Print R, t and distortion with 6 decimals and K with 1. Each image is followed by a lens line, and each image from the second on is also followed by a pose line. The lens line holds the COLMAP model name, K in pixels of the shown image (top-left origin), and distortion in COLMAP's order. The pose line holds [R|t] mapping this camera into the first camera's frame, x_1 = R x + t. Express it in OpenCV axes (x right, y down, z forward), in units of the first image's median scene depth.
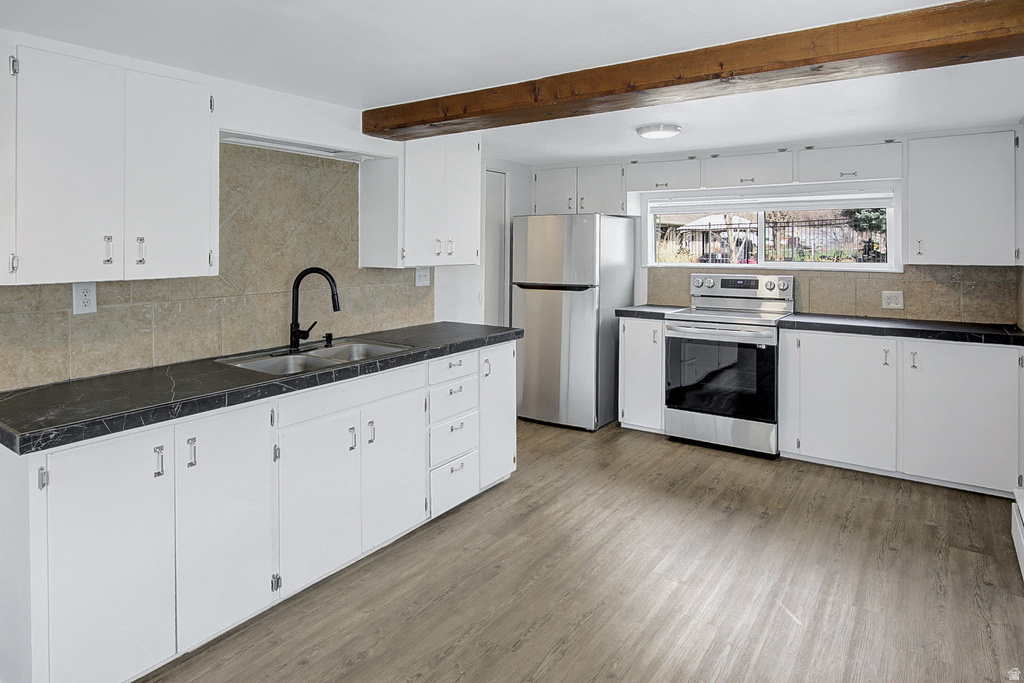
lens RADIAL K [[610.4, 0, 507.5], [0, 610.4, 242.4], [0, 0, 1]] dist [-0.007393, -0.000175]
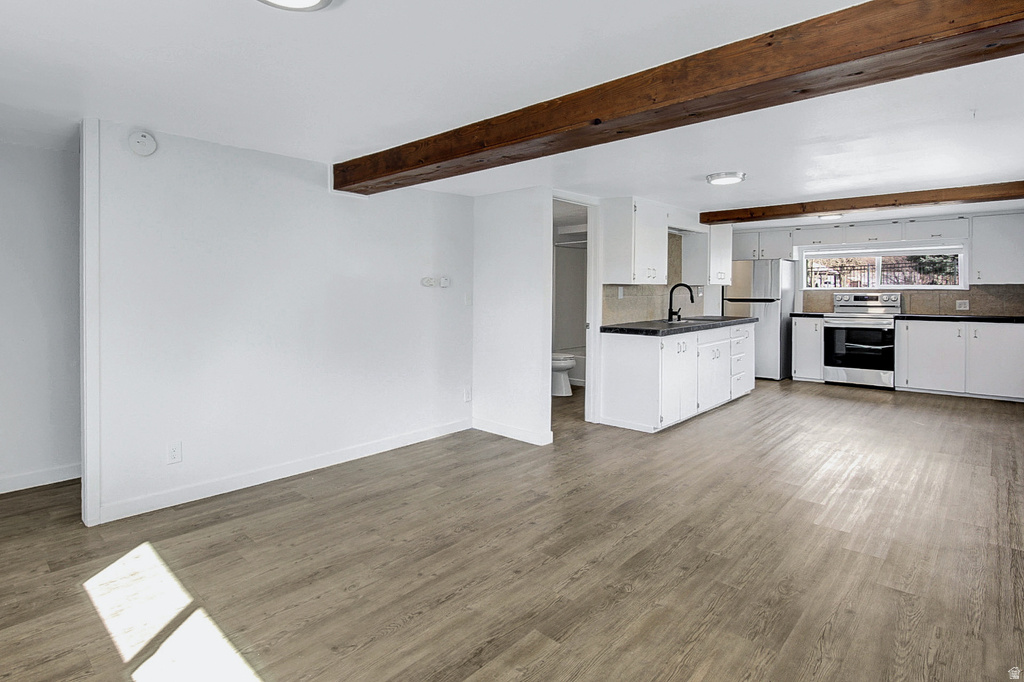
lens RADIAL K [[539.6, 0, 493.3], [0, 539.6, 293.8], [0, 0, 1]] dist [-0.016456, 0.000561]
pose [[0.989440, -0.001783, -0.144930, -0.480578], [0.003285, 0.999943, 0.010124, 0.037743], [0.144904, -0.010494, 0.989390, -0.714059]]
